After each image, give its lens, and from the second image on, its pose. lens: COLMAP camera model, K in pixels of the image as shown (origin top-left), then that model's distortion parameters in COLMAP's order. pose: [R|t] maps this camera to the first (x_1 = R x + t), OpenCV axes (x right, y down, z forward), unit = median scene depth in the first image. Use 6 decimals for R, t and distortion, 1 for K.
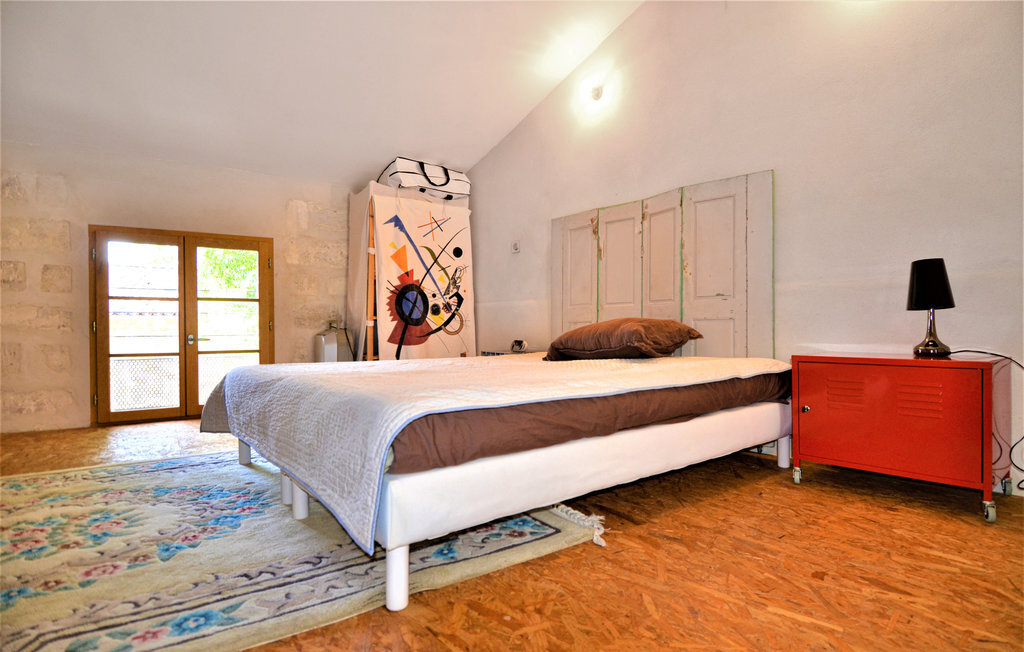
lens RADIAL K [[540.5, 0, 519.2], [0, 540.5, 312.5], [0, 0, 1]] dist [0.038792, -0.039083]
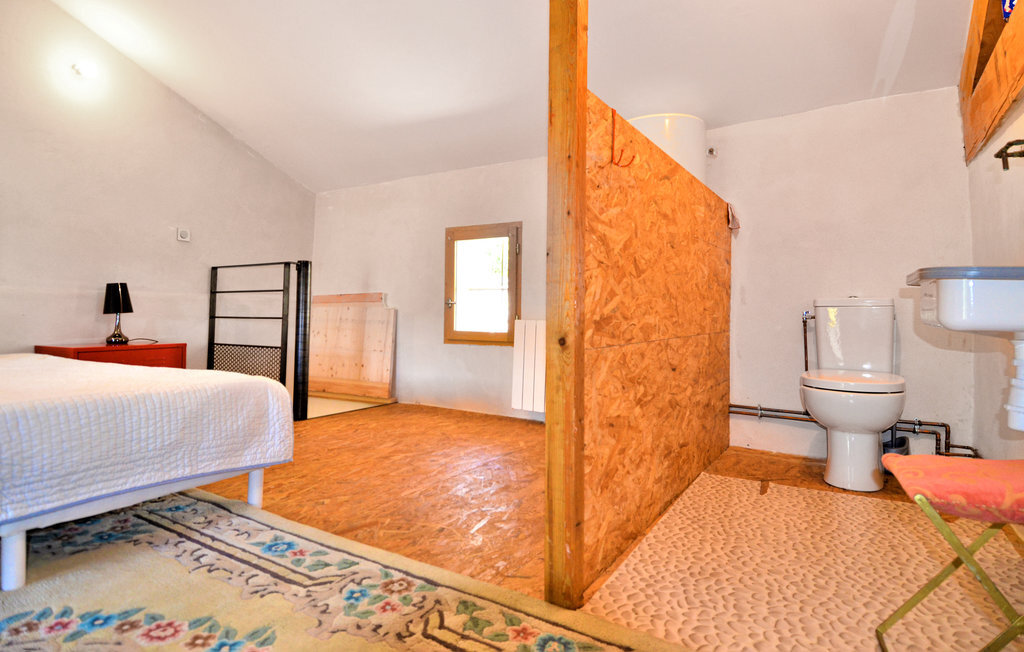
lens RADIAL K [[540.5, 0, 519.2], [0, 540.5, 312.5], [0, 0, 1]] dist [0.038792, -0.039083]
pose [[-0.371815, -0.001510, 0.928306, -1.707637], [0.009323, 0.999942, 0.005360, -0.009591], [-0.928260, 0.010648, -0.371779, 0.783578]]
